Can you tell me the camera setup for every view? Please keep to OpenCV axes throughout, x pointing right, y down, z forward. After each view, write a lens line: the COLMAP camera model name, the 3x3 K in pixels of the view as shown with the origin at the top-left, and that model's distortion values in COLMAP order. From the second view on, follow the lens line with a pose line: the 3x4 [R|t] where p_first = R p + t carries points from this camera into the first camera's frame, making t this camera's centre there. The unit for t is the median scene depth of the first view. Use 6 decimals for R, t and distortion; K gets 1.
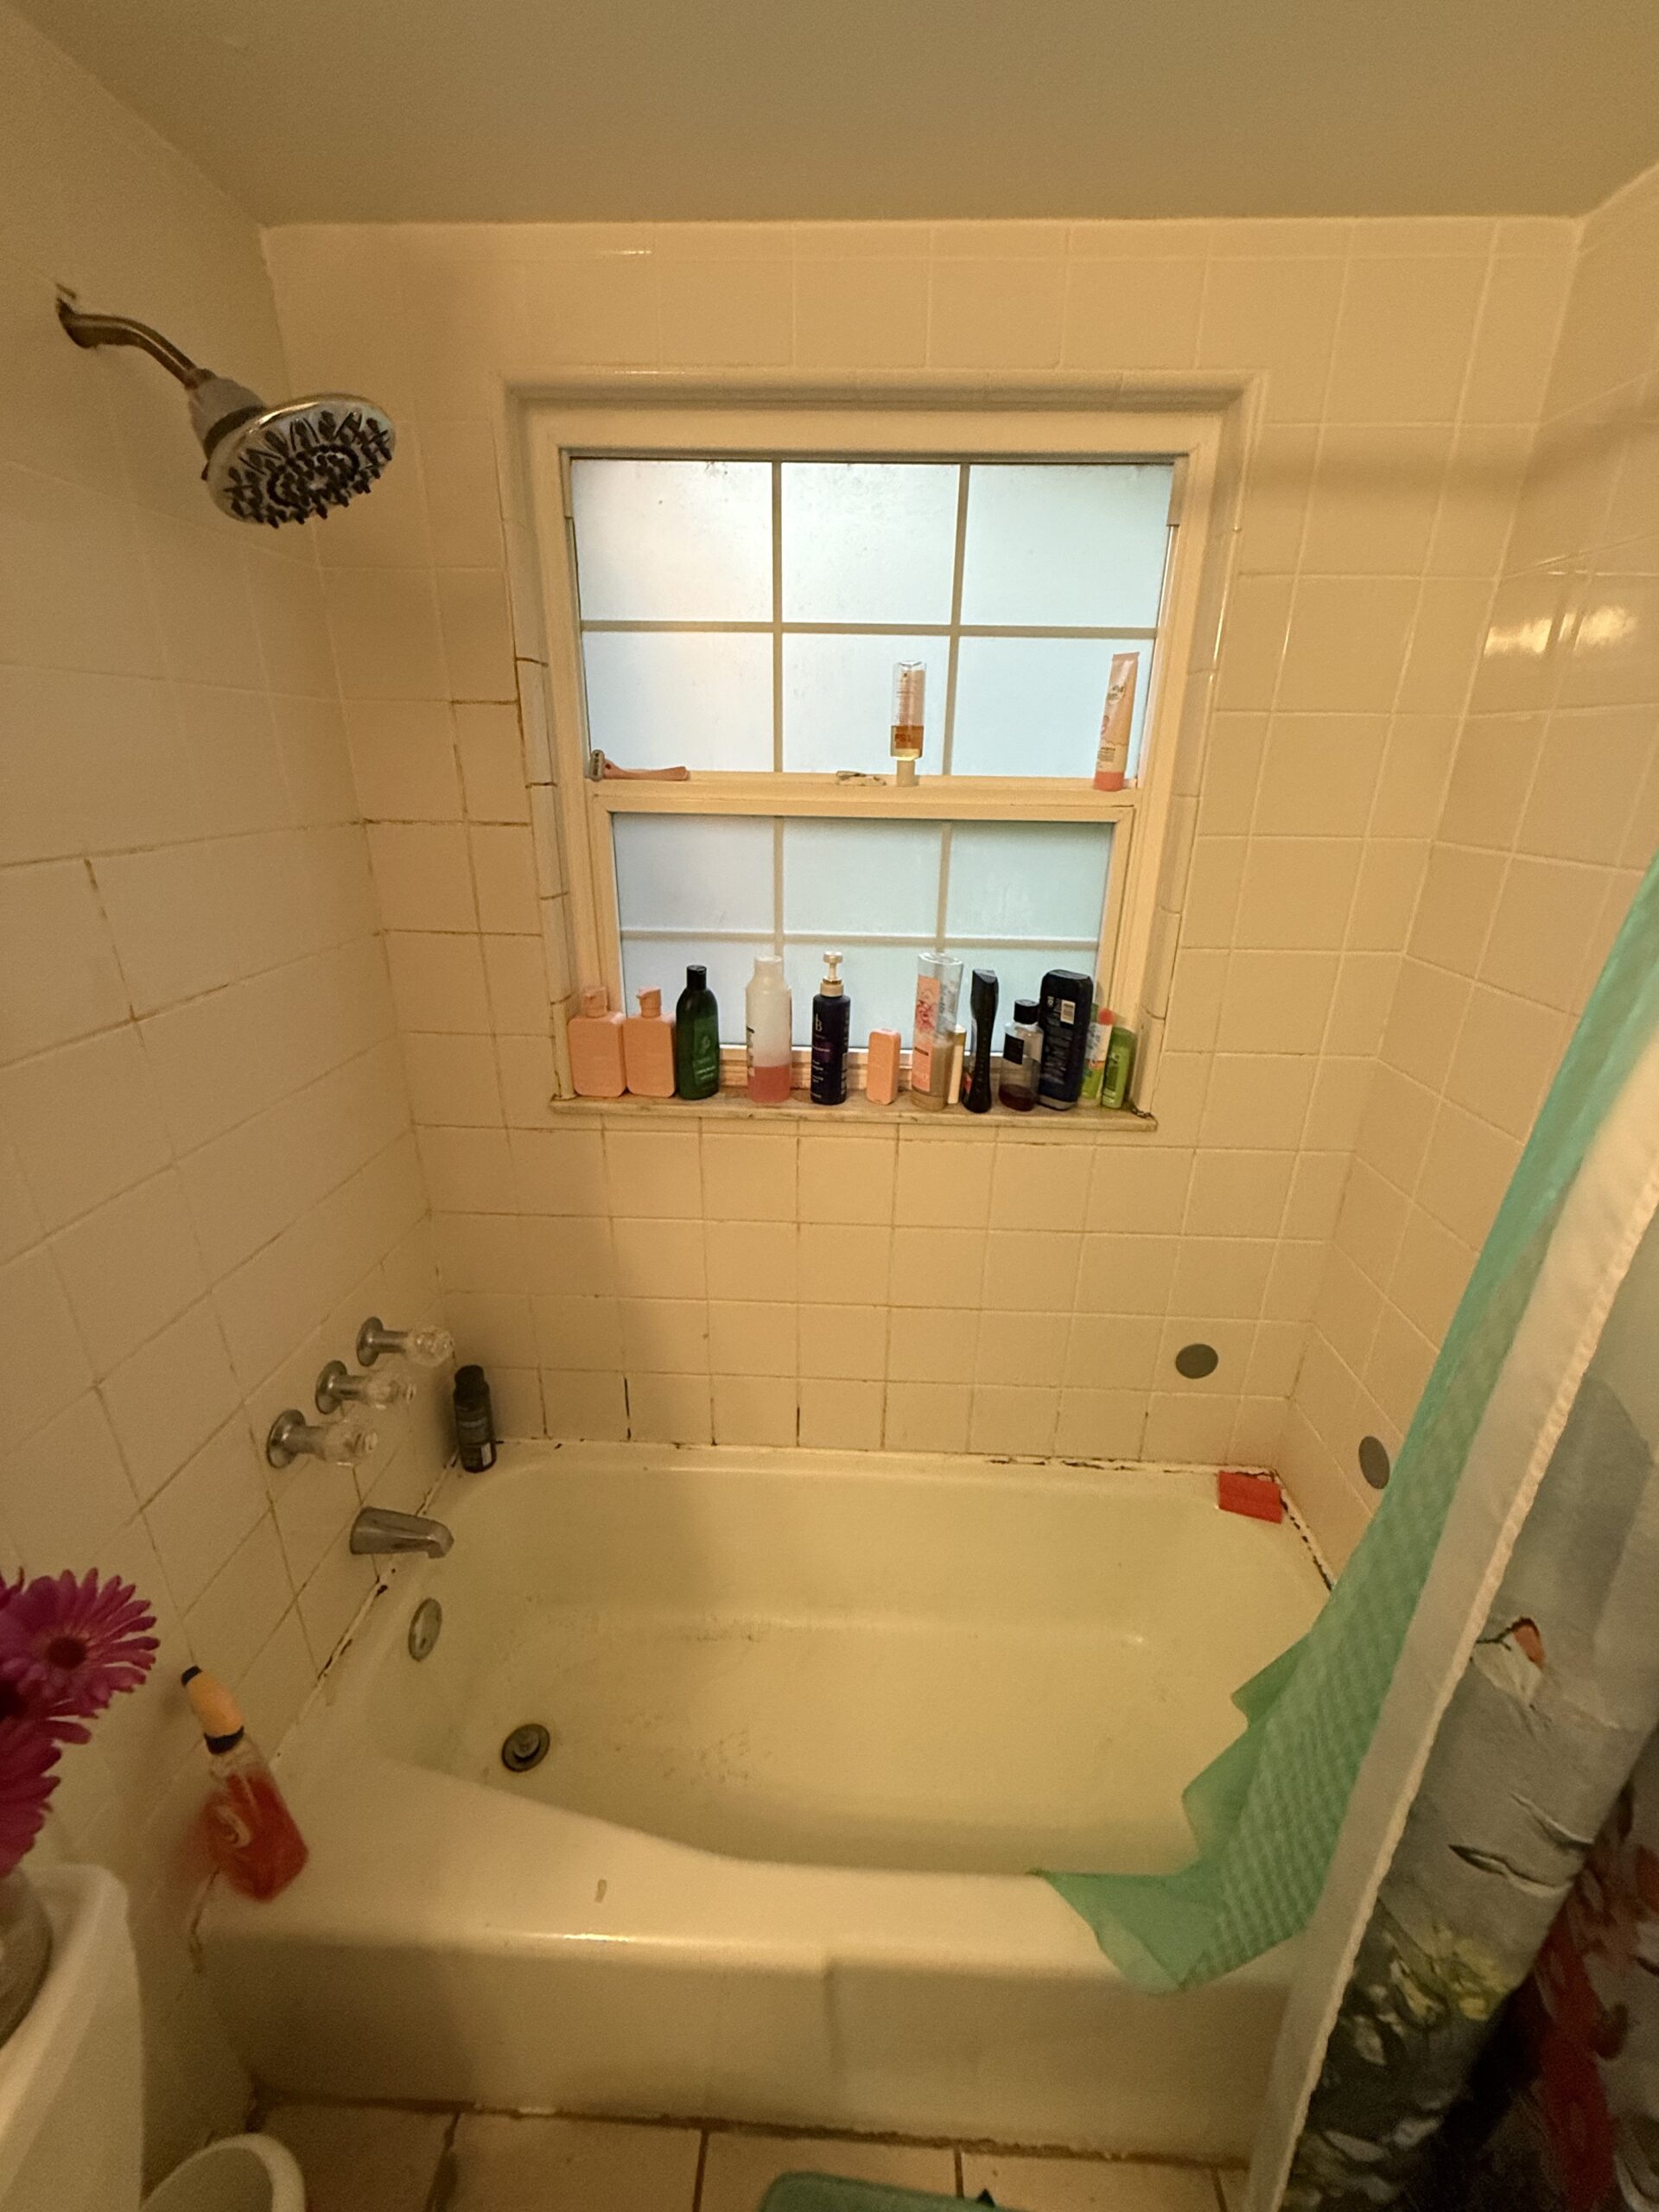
lens RADIAL K [[882.9, 0, 833.8], [0, 882.9, 1106.2], [0, 0, 1]] dist [0.001550, -0.000527]
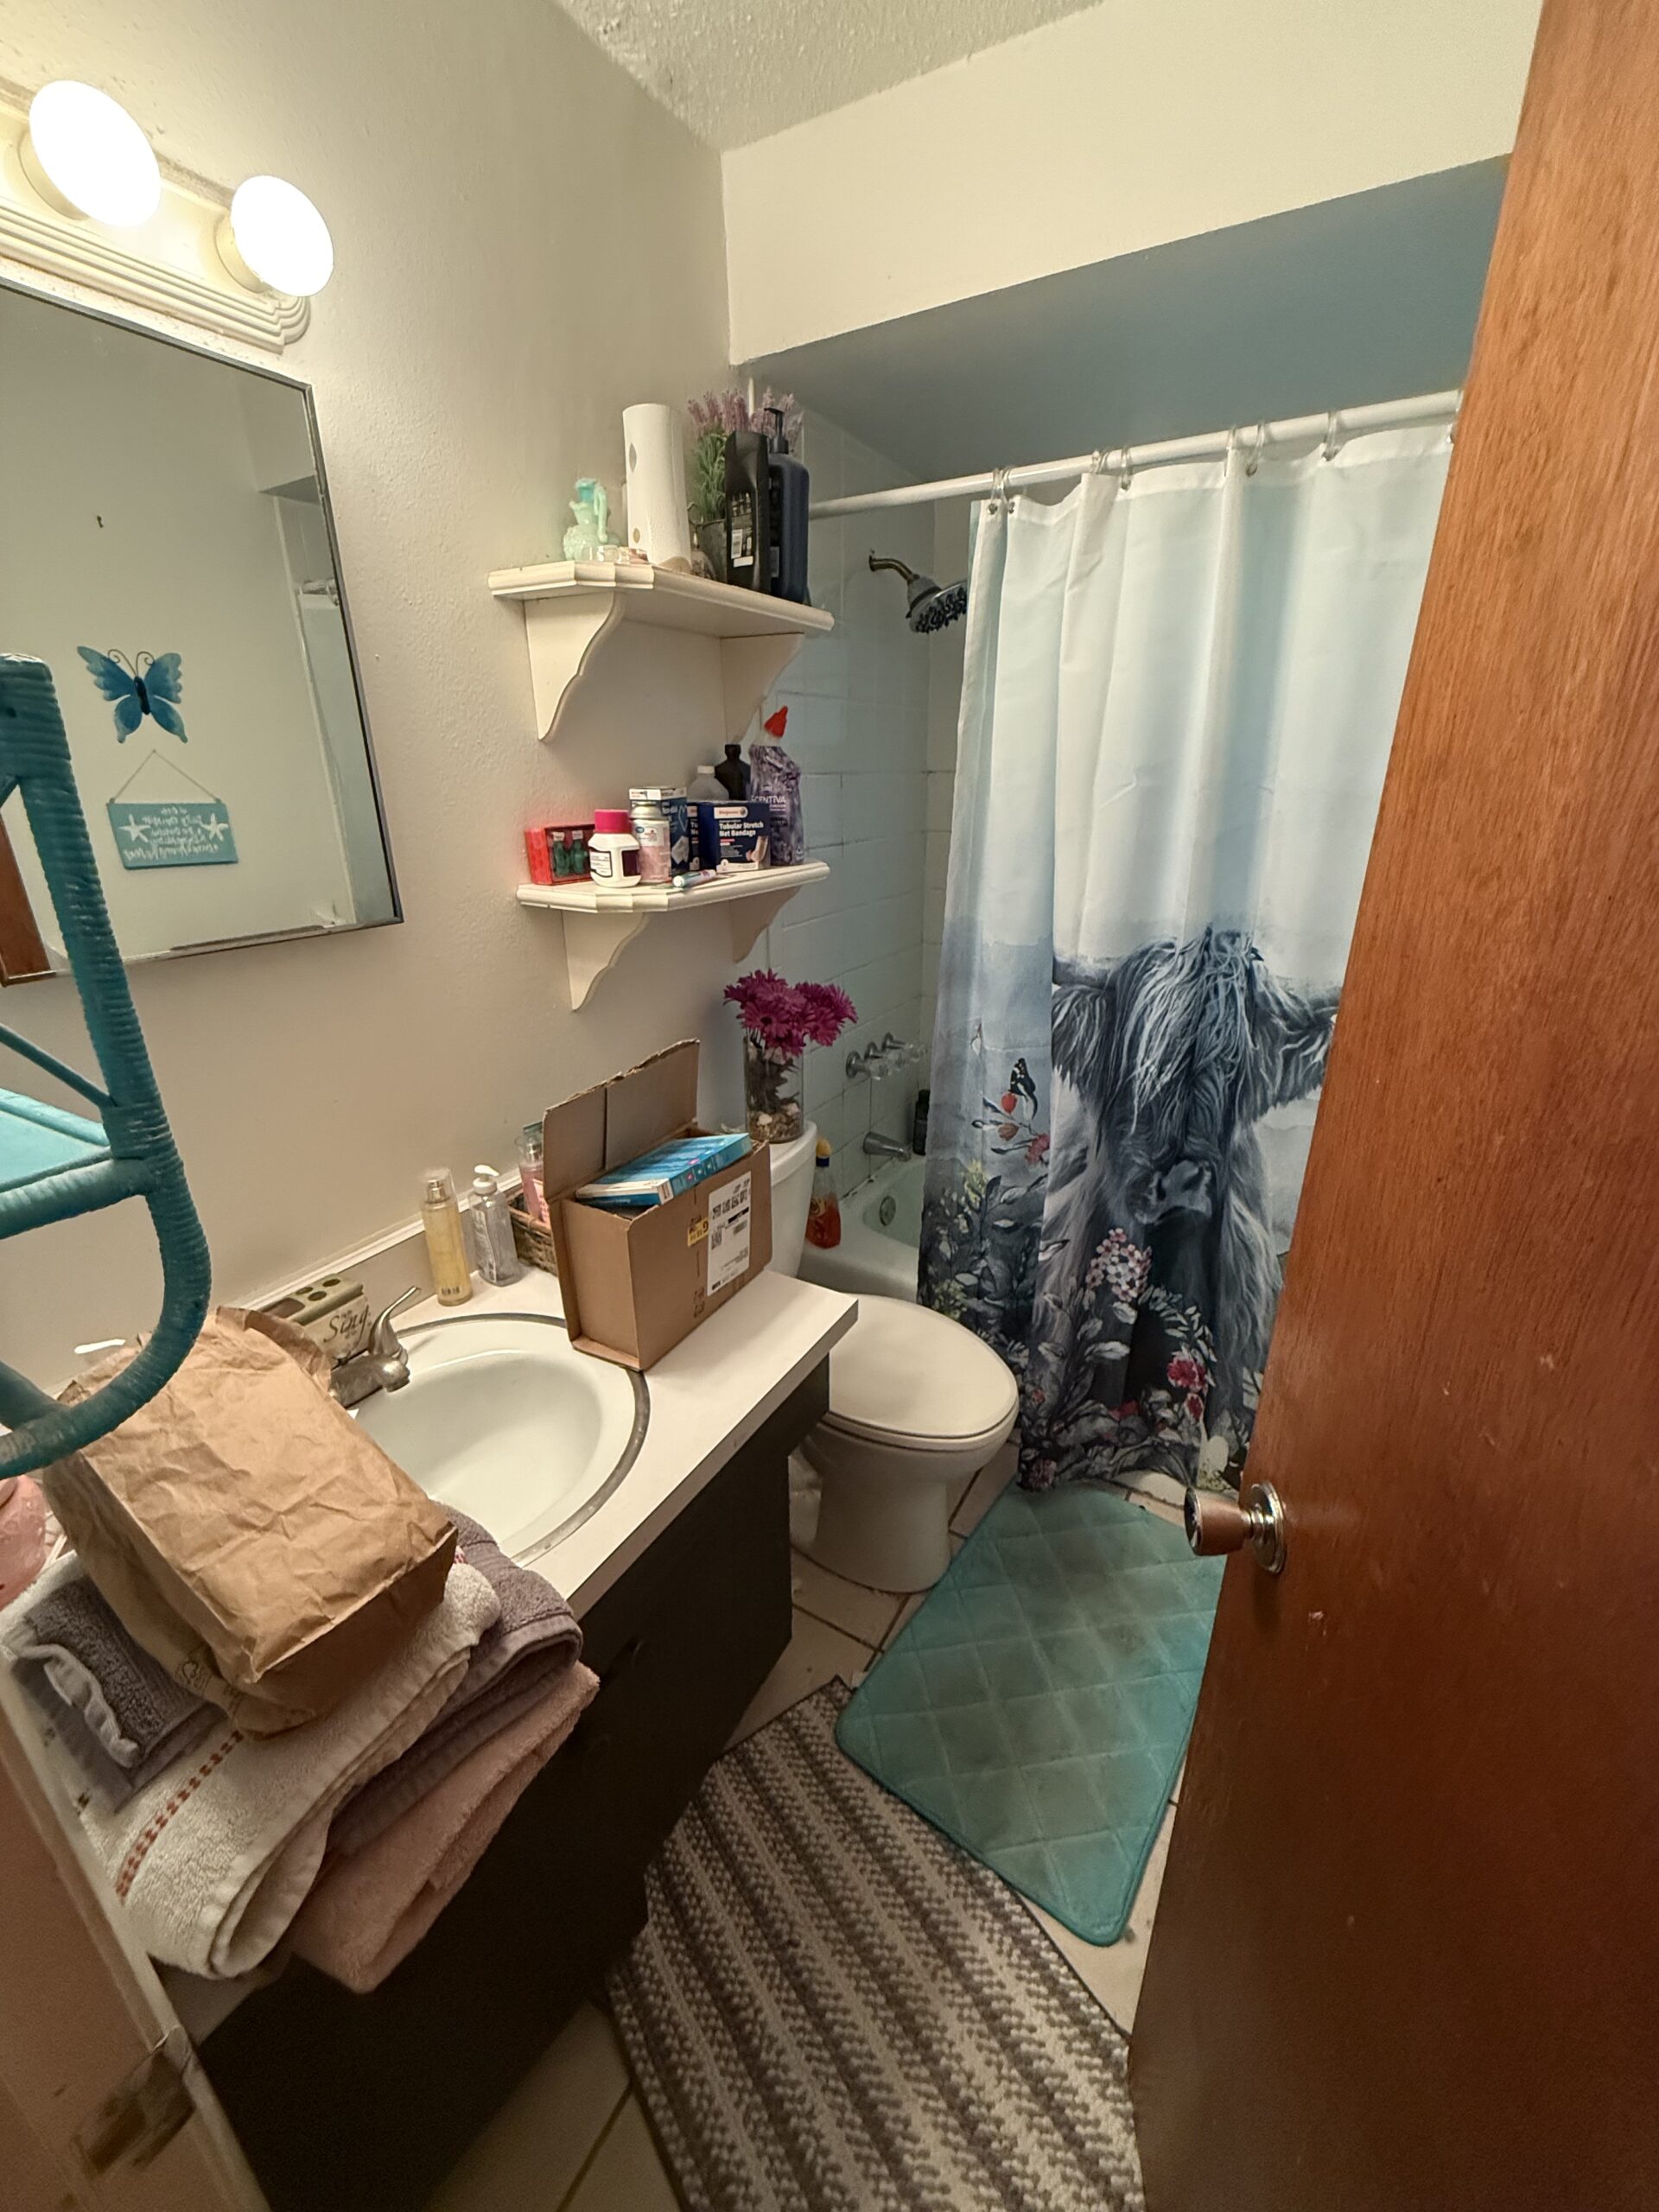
lens RADIAL K [[882.9, 0, 824.5], [0, 882.9, 1103.2], [0, 0, 1]] dist [0.001550, -0.000527]
pose [[0.890145, 0.145110, -0.431954, 0.323091], [-0.145178, 0.988854, 0.033018, 0.559653], [0.431931, 0.033319, 0.901291, -1.247699]]
